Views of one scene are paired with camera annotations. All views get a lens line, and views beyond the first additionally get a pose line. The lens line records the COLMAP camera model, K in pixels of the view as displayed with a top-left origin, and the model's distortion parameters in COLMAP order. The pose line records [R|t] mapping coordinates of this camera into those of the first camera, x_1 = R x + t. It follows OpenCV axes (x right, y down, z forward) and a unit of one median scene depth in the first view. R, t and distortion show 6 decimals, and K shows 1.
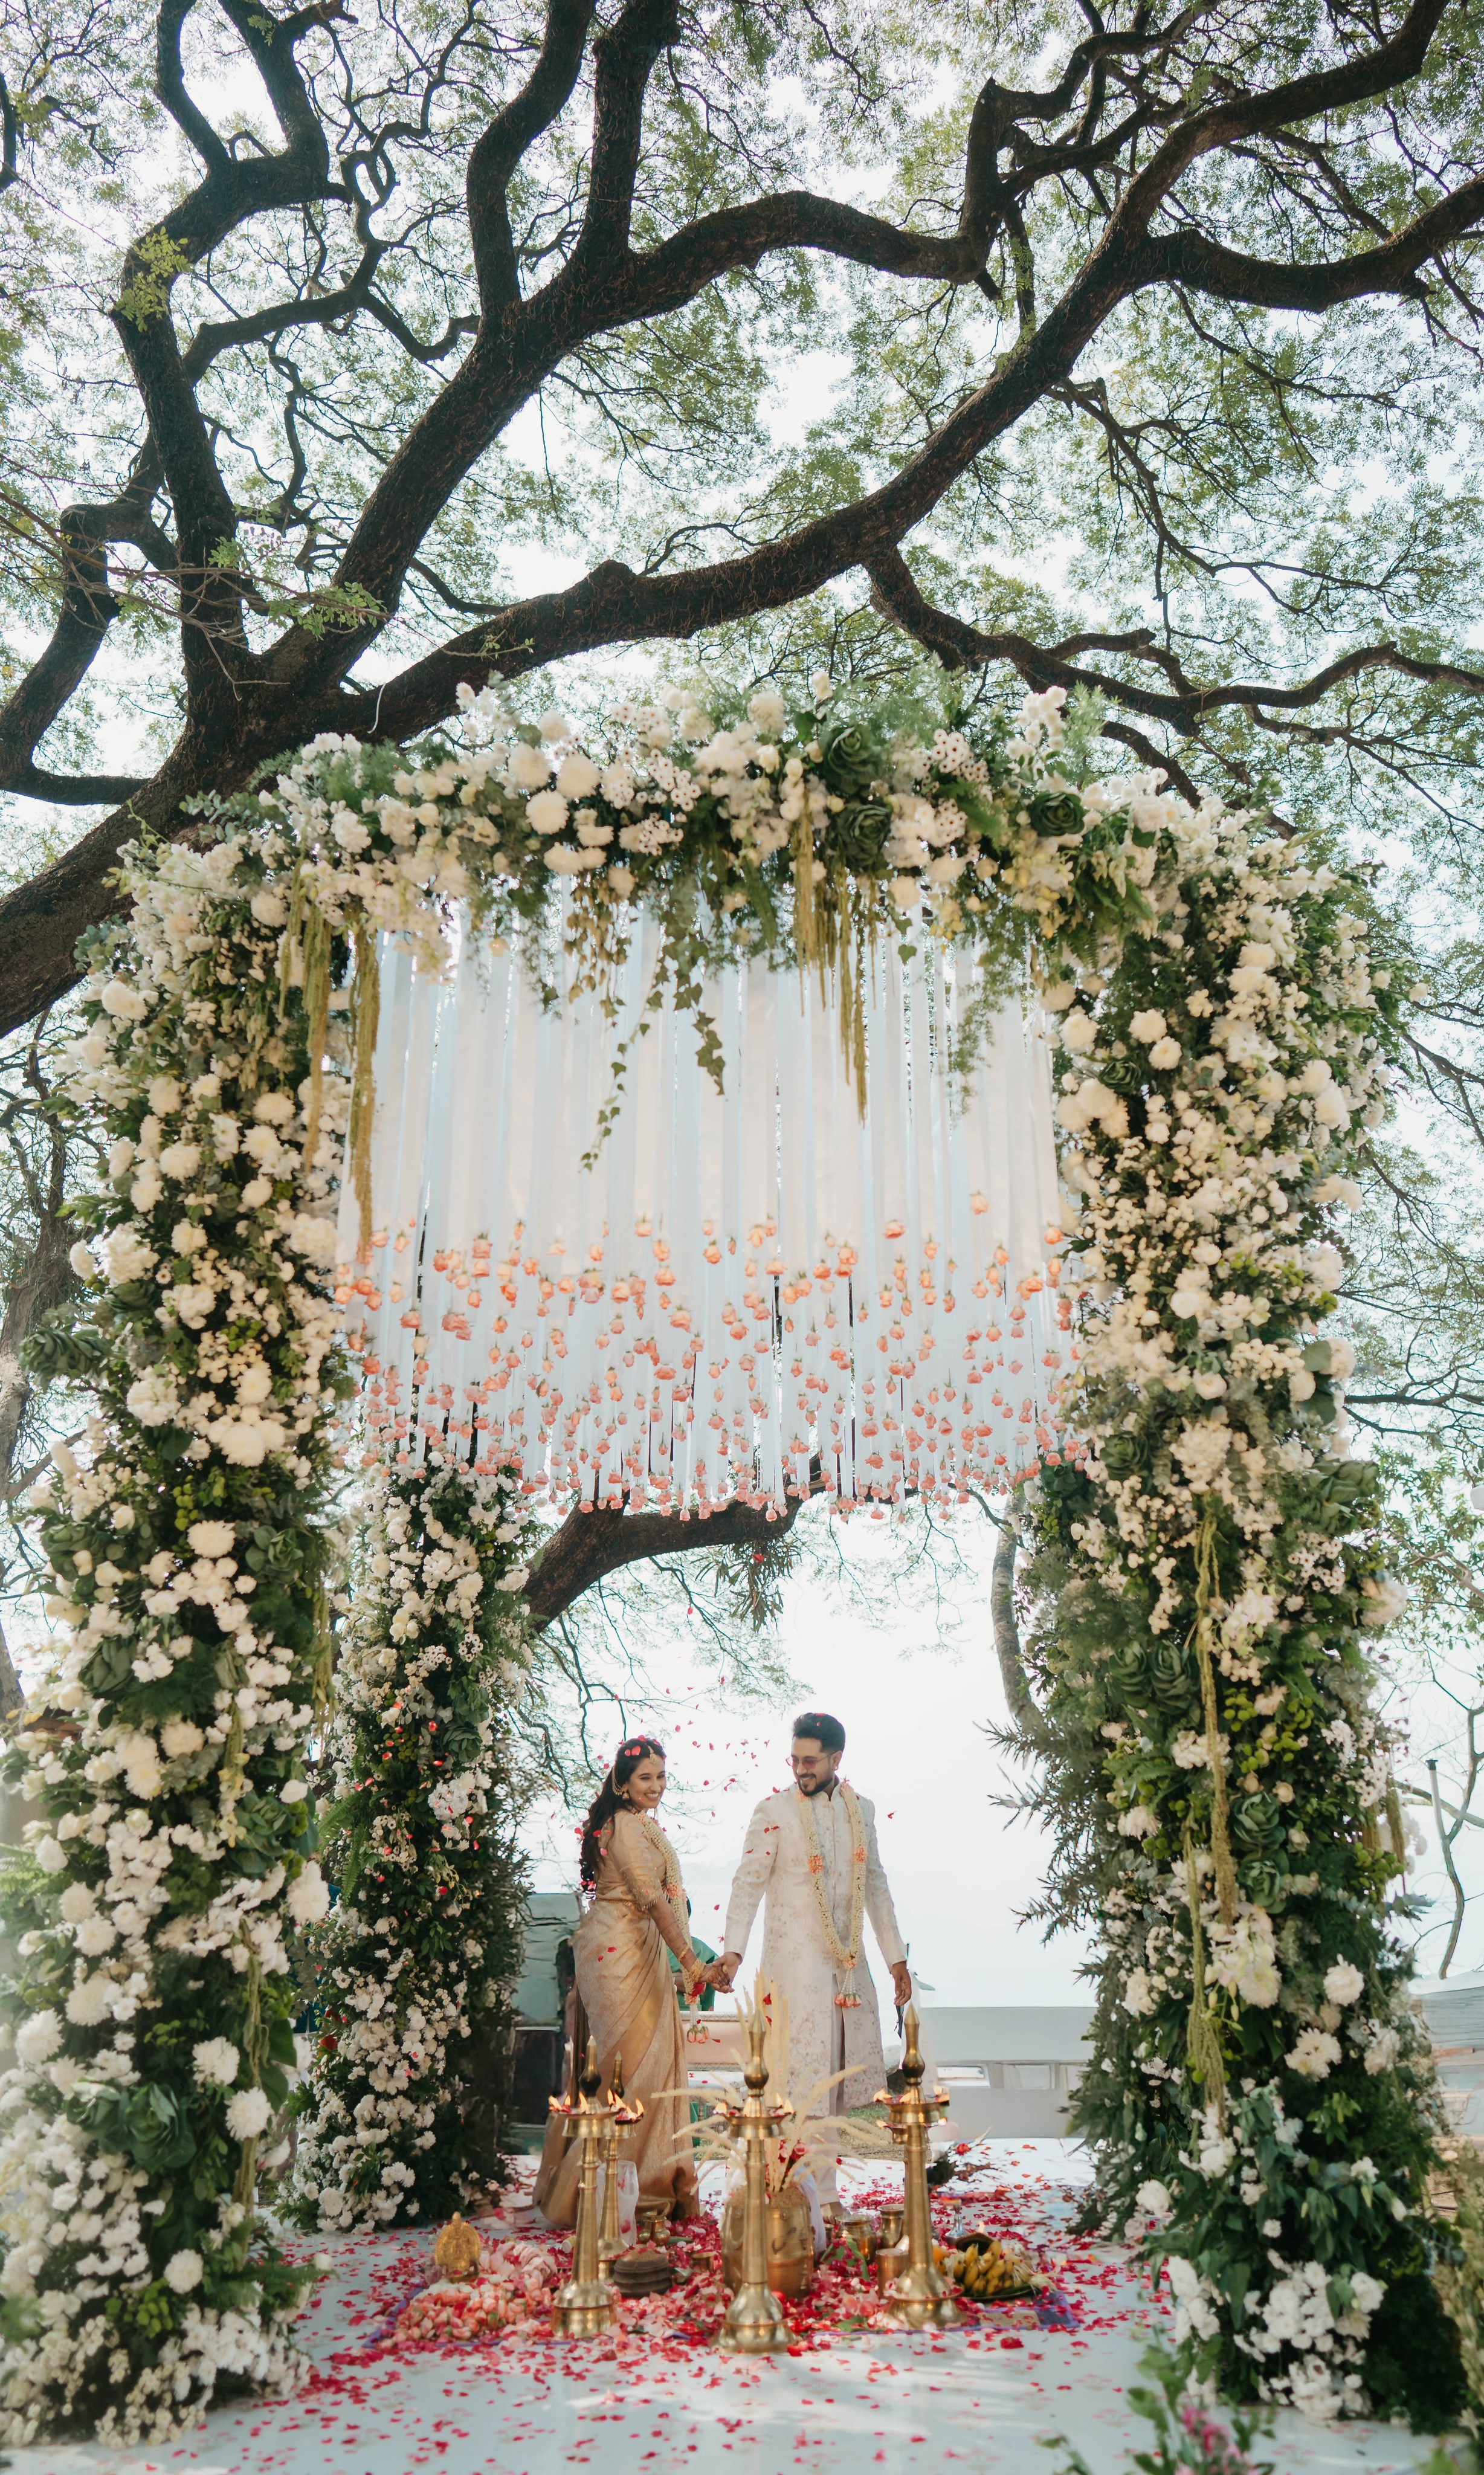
lens RADIAL K [[1701.7, 0, 841.8], [0, 1701.7, 1235.4], [0, 0, 1]] dist [-0.032563, -0.000964]
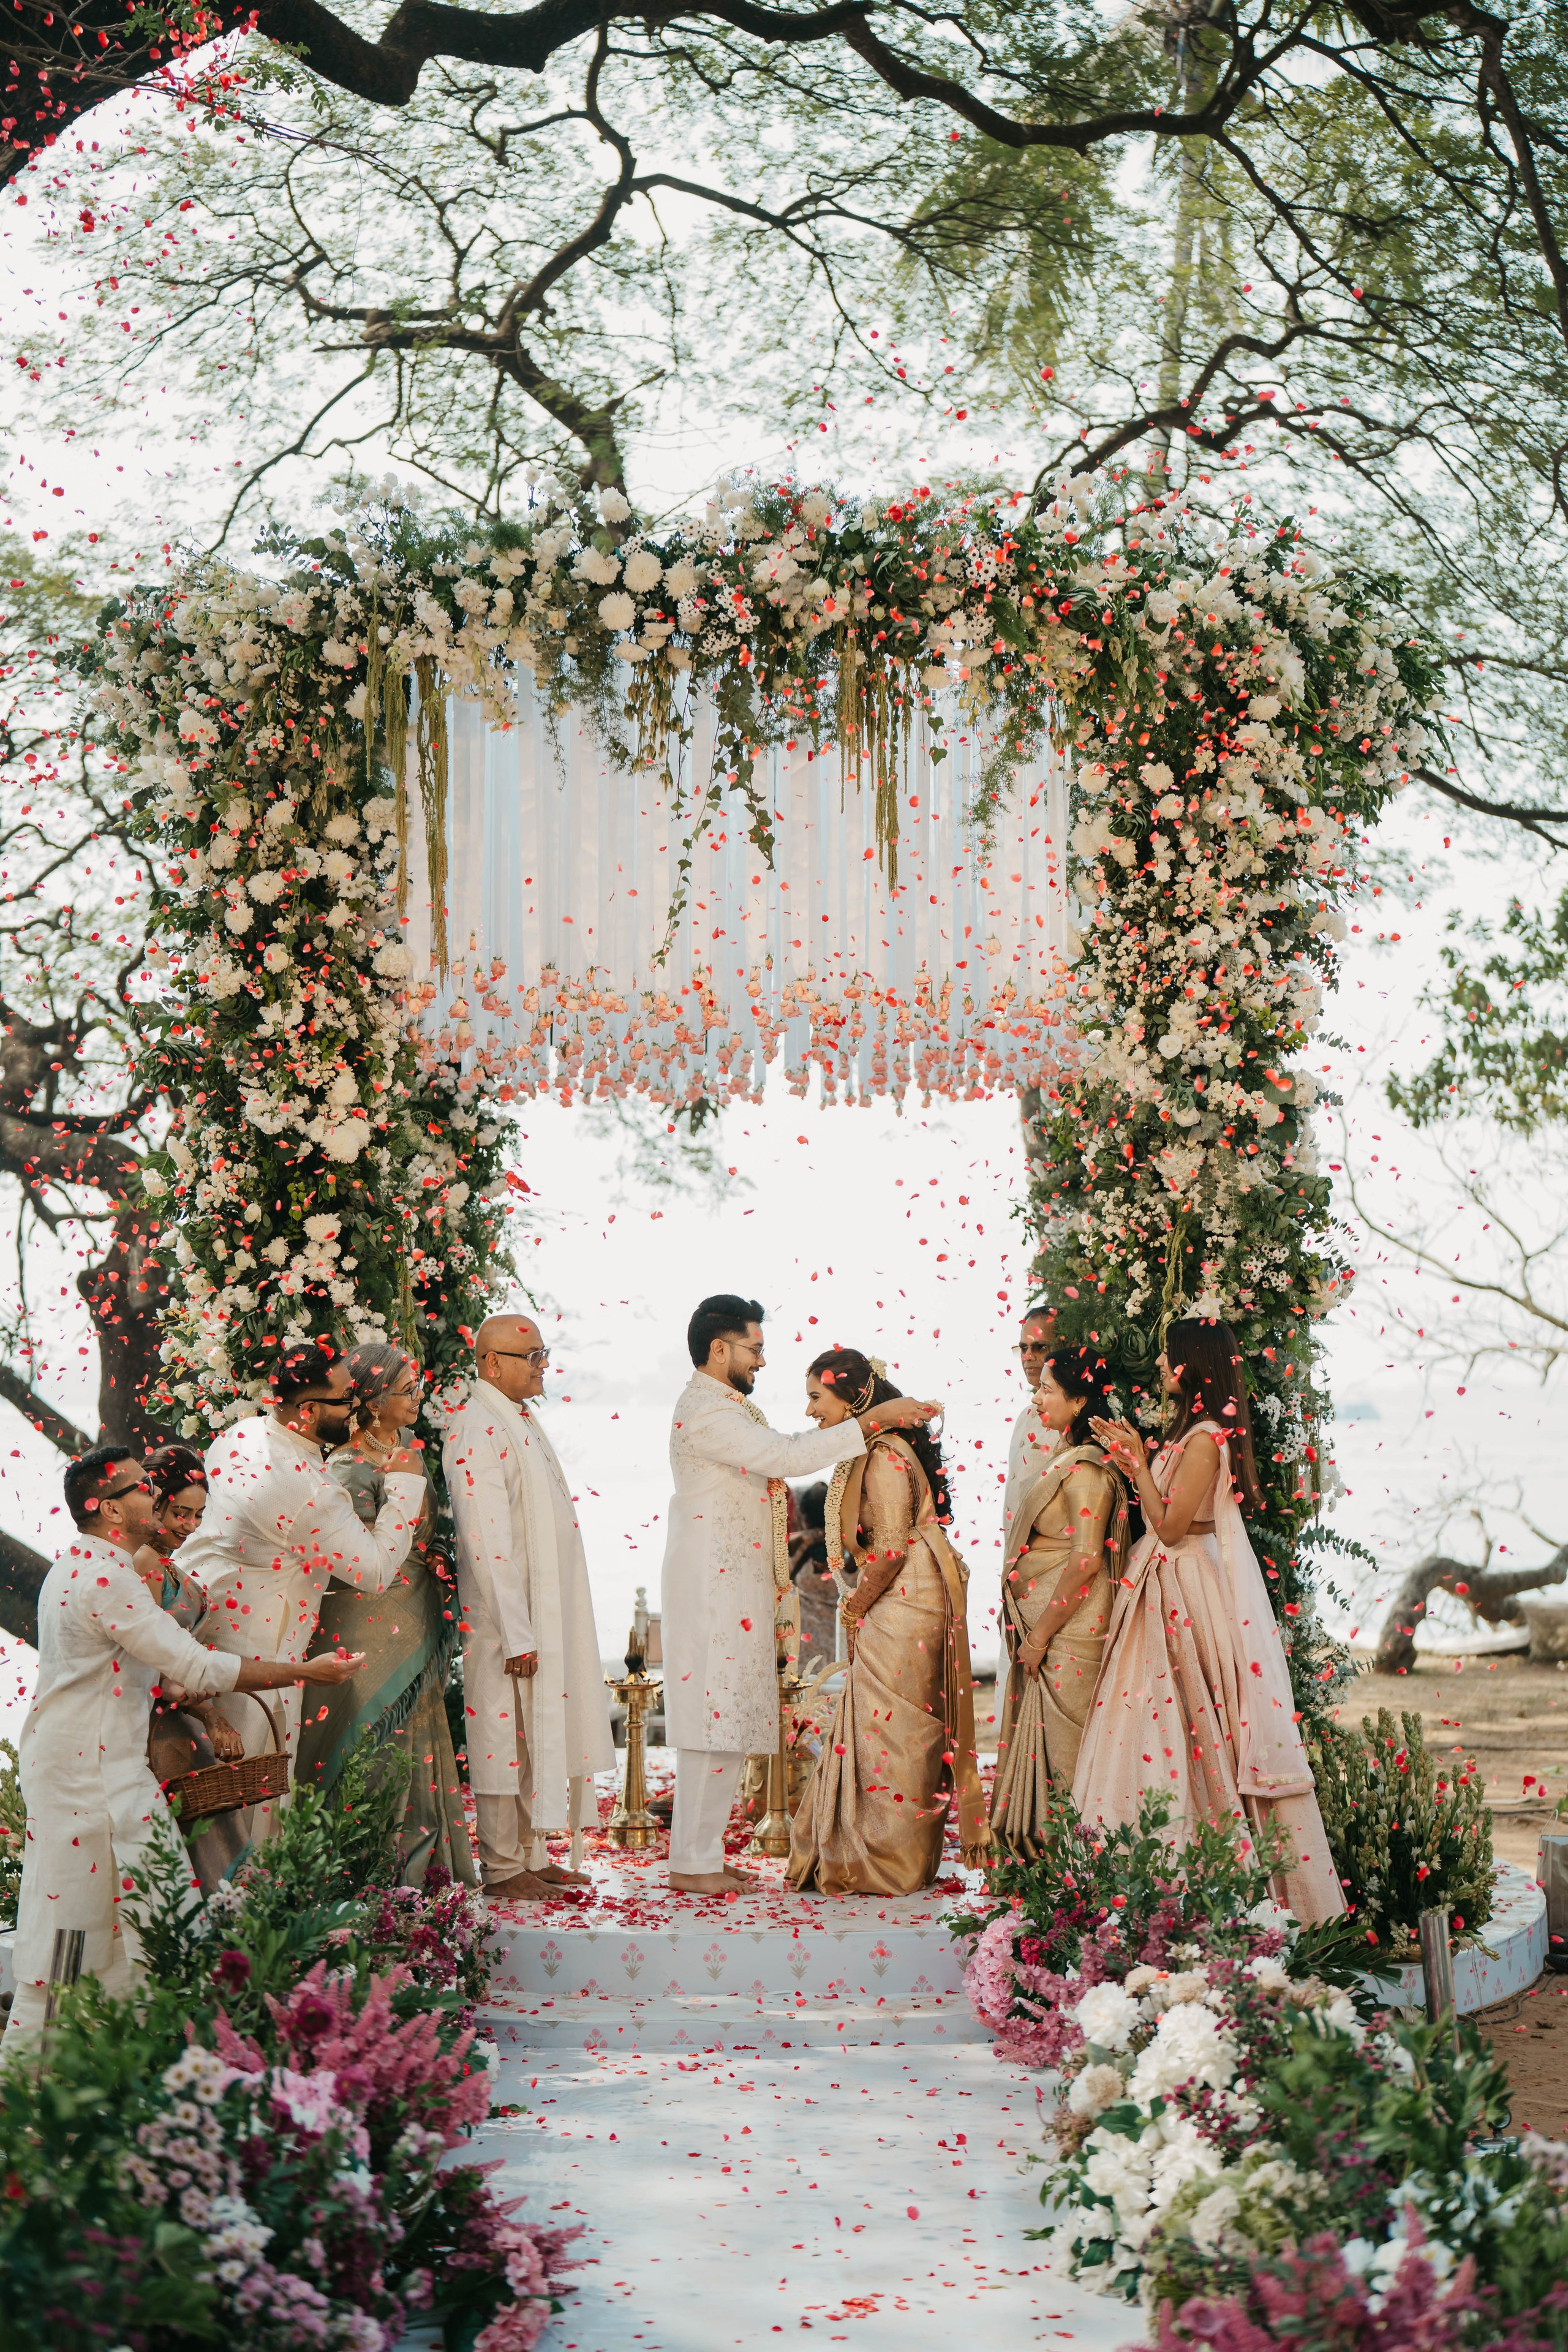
lens RADIAL K [[3377.1, 0, 784.0], [0, 3377.1, 1176.0], [0, 0, 1]] dist [0.013380, 0.022032]
pose [[0.999815, 0.015063, 0.011955, -0.082489], [-0.017939, 0.954552, 0.297504, -0.536561], [-0.006930, -0.297664, 0.954646, -1.174755]]
